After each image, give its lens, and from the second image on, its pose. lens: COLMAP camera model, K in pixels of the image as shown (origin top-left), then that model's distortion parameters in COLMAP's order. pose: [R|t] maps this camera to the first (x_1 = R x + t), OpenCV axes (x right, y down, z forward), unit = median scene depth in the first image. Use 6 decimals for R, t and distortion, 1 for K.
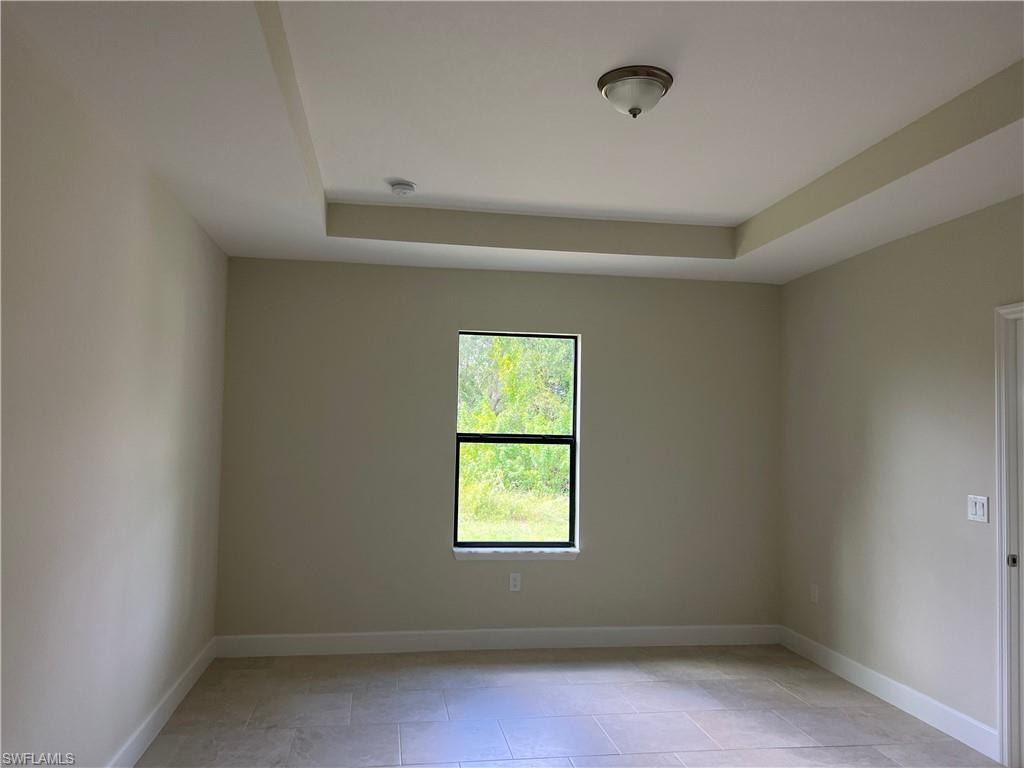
lens RADIAL K [[758.6, 0, 512.0], [0, 758.6, 384.0], [0, 0, 1]] dist [-0.004537, -0.009254]
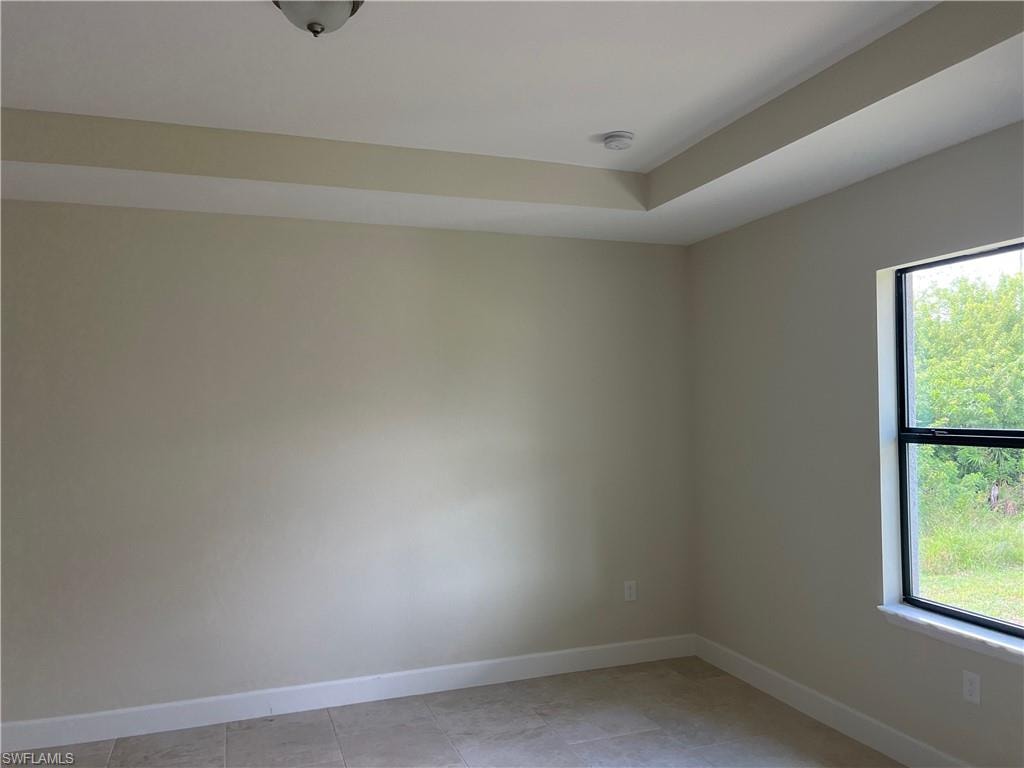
lens RADIAL K [[758.6, 0, 512.0], [0, 758.6, 384.0], [0, 0, 1]] dist [-0.004537, -0.009254]
pose [[0.208954, -0.045982, -0.976844, 0.612431], [0.072144, 0.996897, -0.031494, 0.027544], [0.975261, -0.063892, 0.211623, 0.665032]]
